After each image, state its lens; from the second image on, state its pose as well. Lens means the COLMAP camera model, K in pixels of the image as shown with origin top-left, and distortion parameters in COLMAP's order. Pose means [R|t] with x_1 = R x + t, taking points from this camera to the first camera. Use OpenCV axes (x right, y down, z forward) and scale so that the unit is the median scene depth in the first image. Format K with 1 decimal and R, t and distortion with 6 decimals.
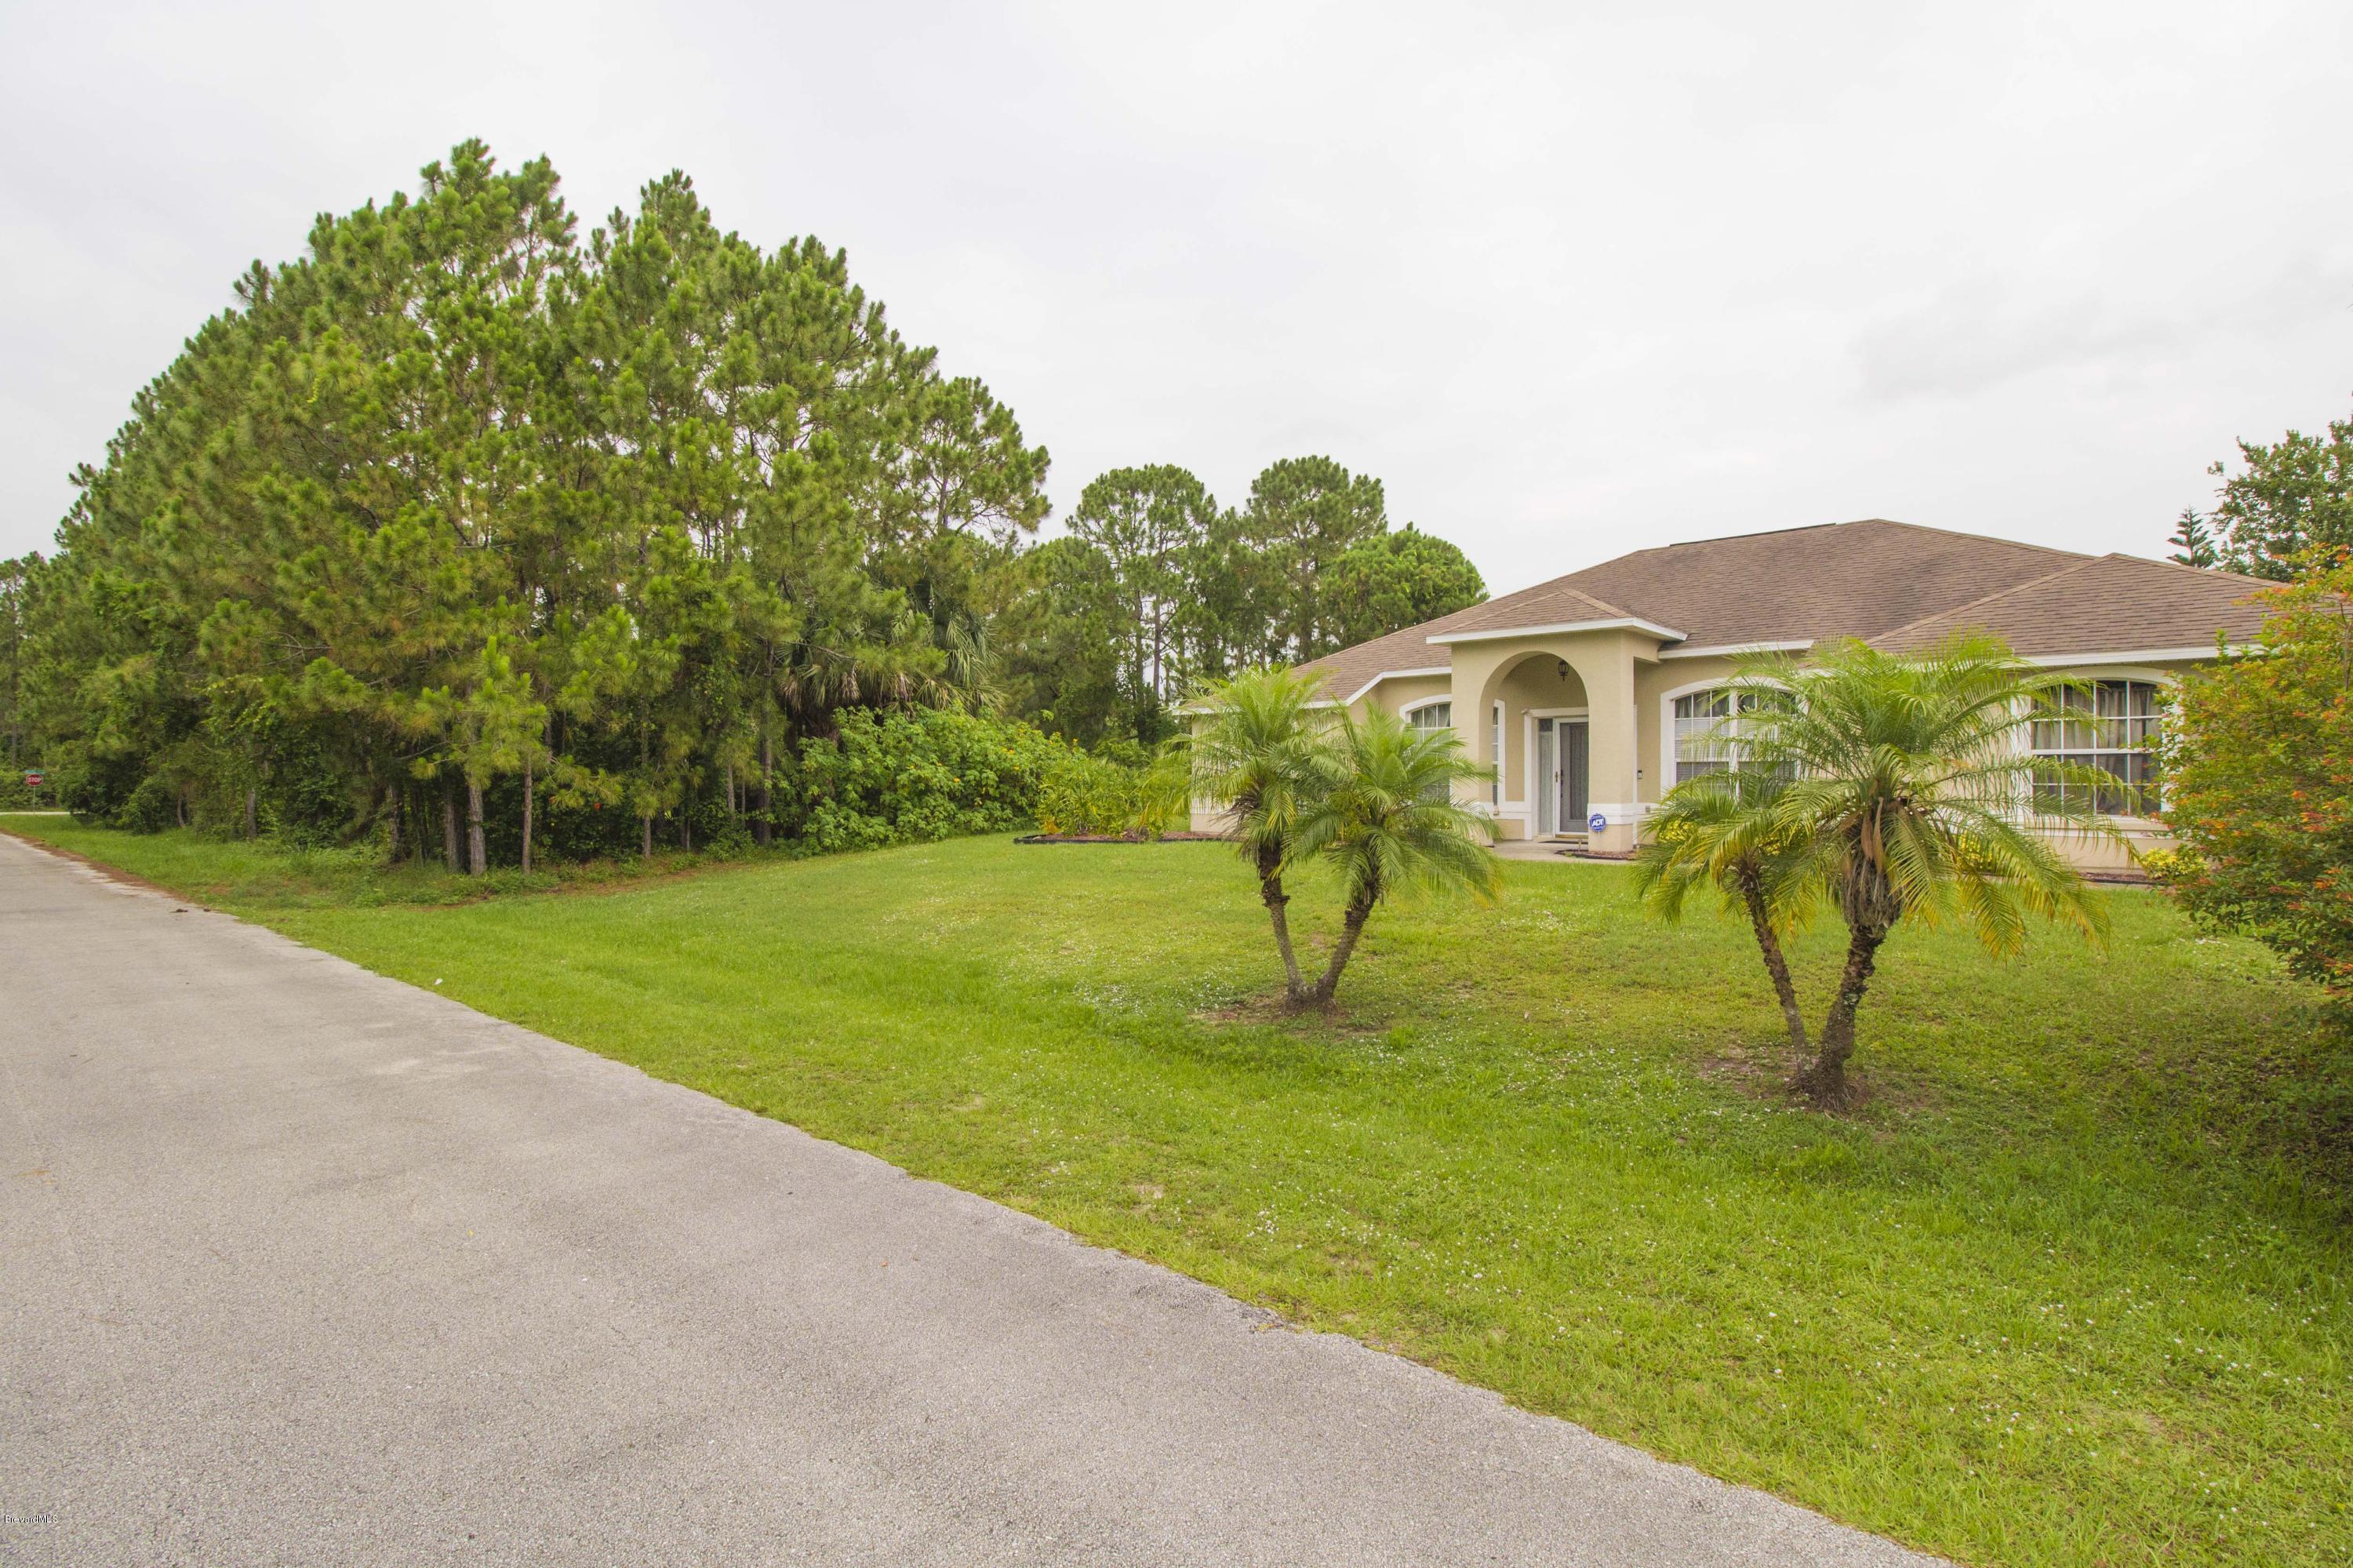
lens RADIAL K [[1088.8, 0, 1185.3], [0, 1088.8, 759.7], [0, 0, 1]] dist [-0.000980, -0.023214]
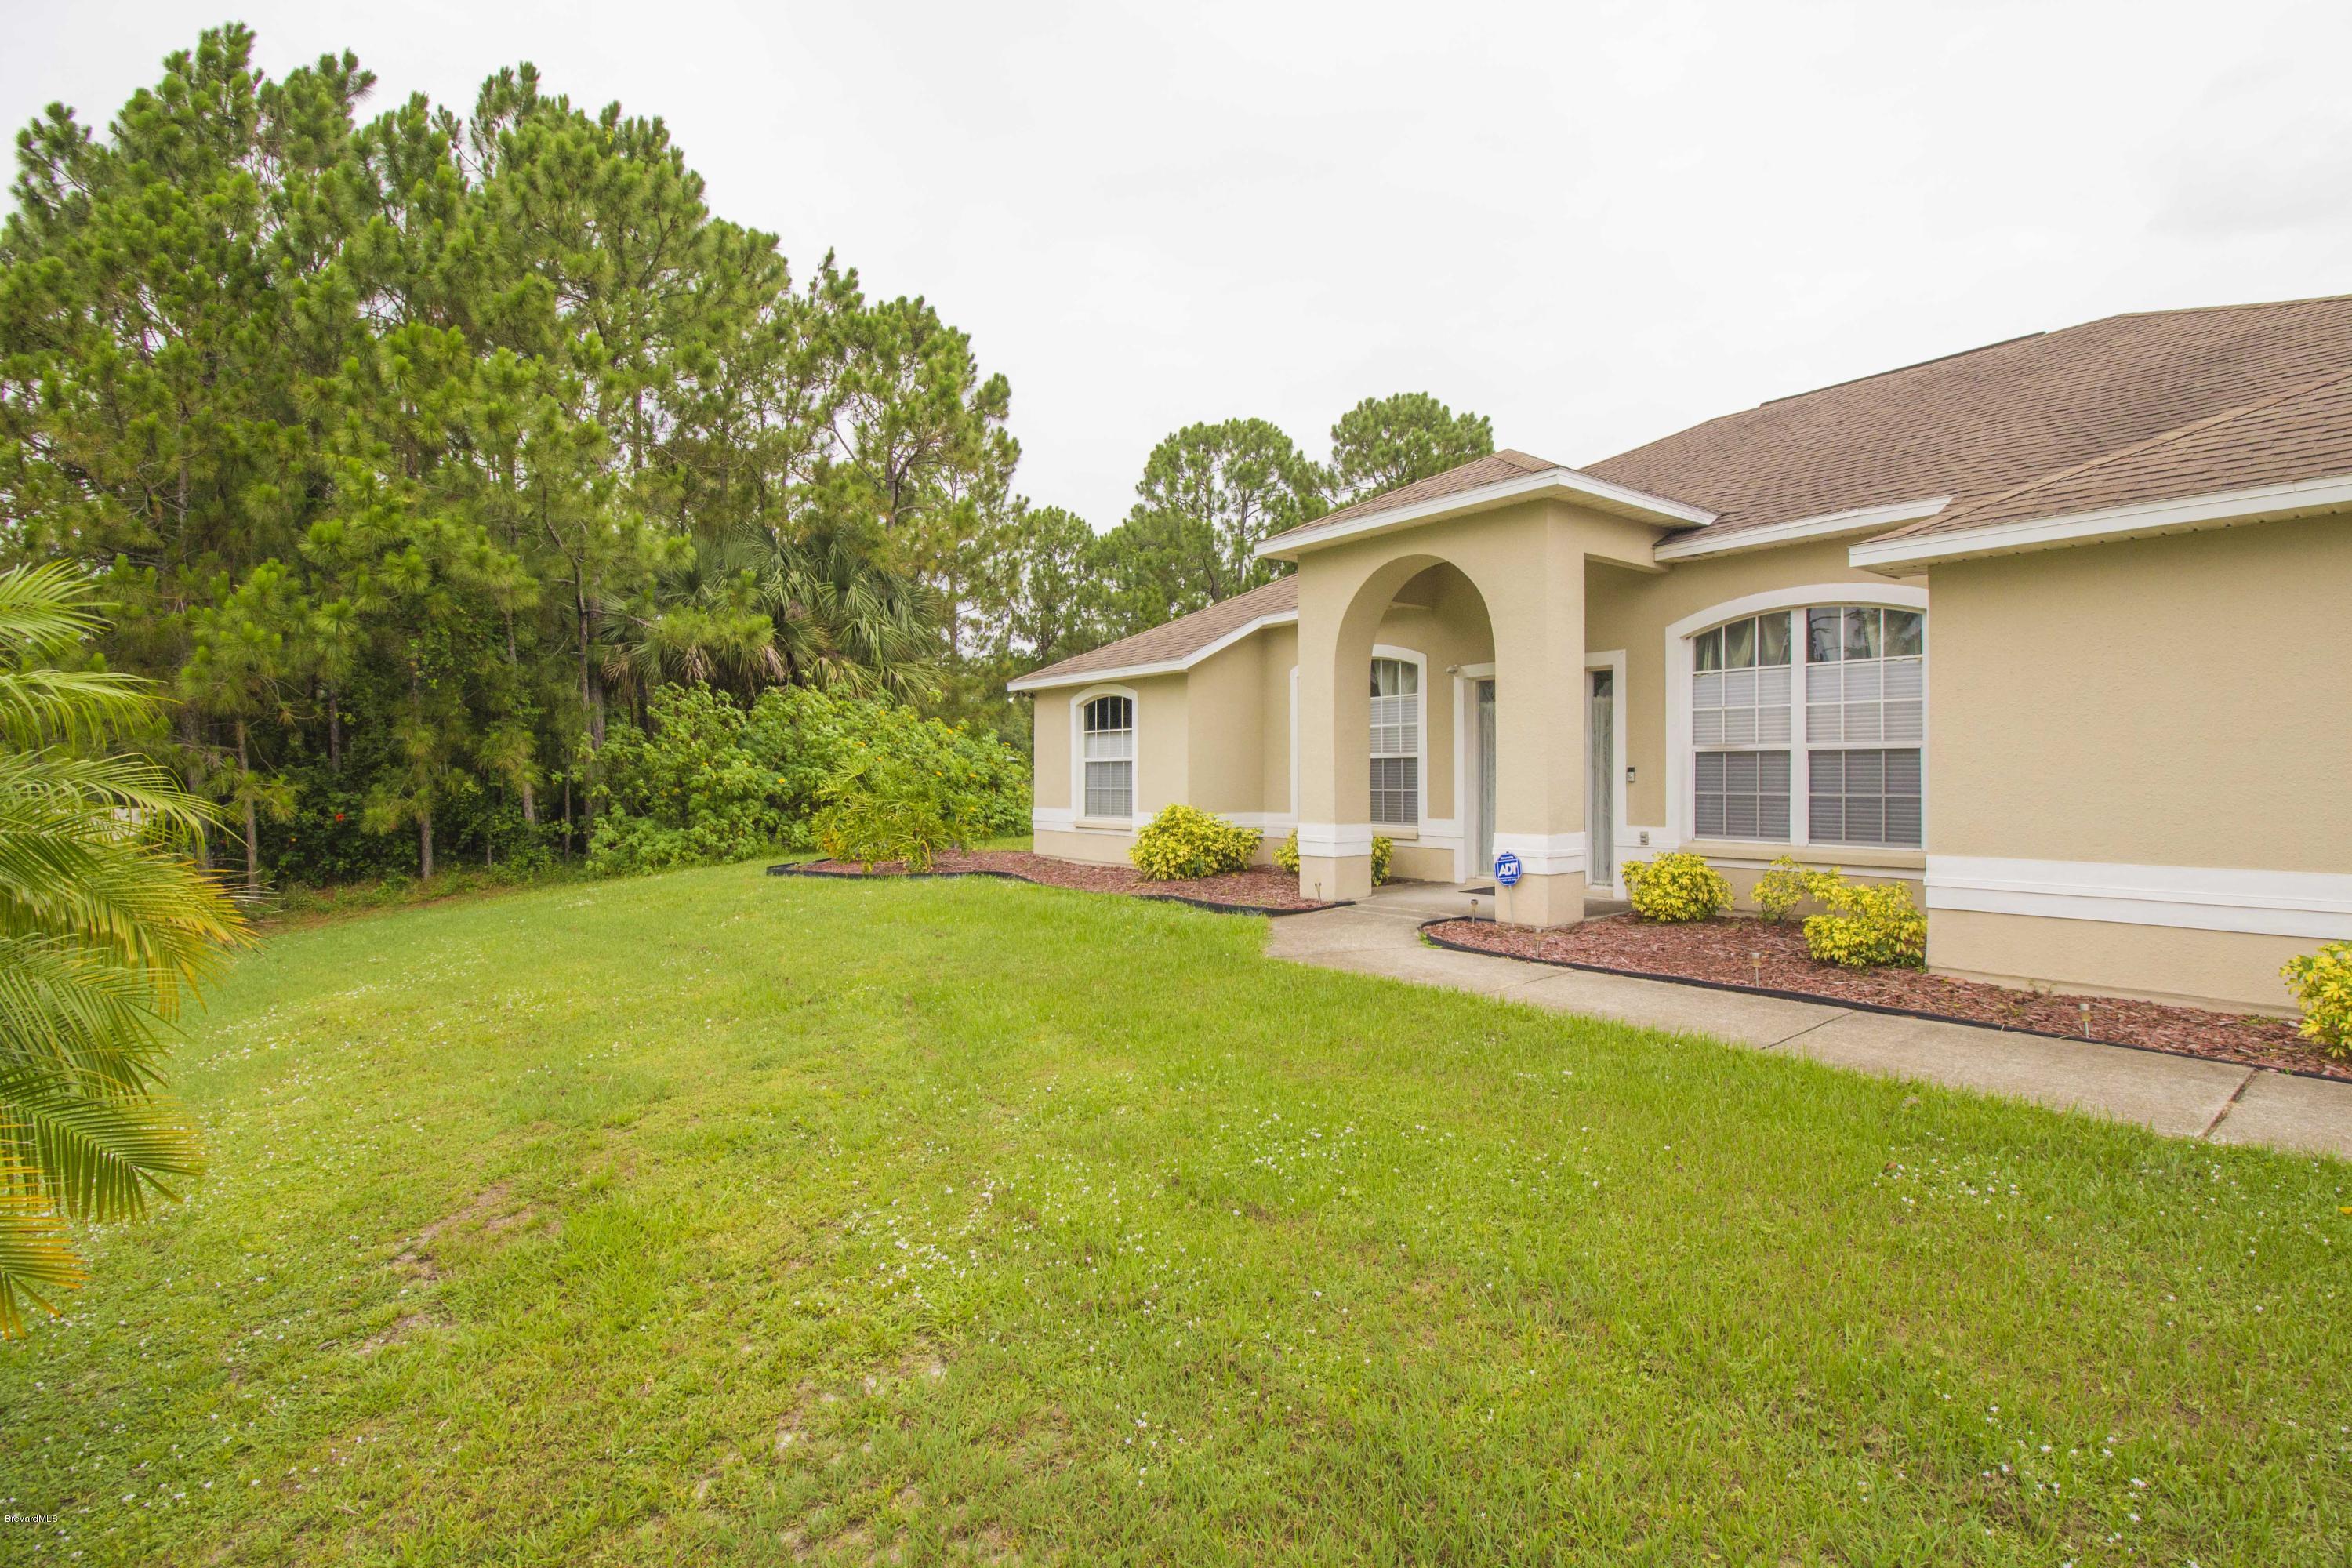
lens RADIAL K [[1093.8, 0, 1173.9], [0, 1093.8, 768.6], [0, 0, 1]] dist [-0.000121, -0.009207]
pose [[0.982853, -0.006076, -0.184292, 0.113843], [0.008274, 0.999903, 0.011161, 0.000809], [0.184206, -0.012495, 0.982808, 0.160401]]
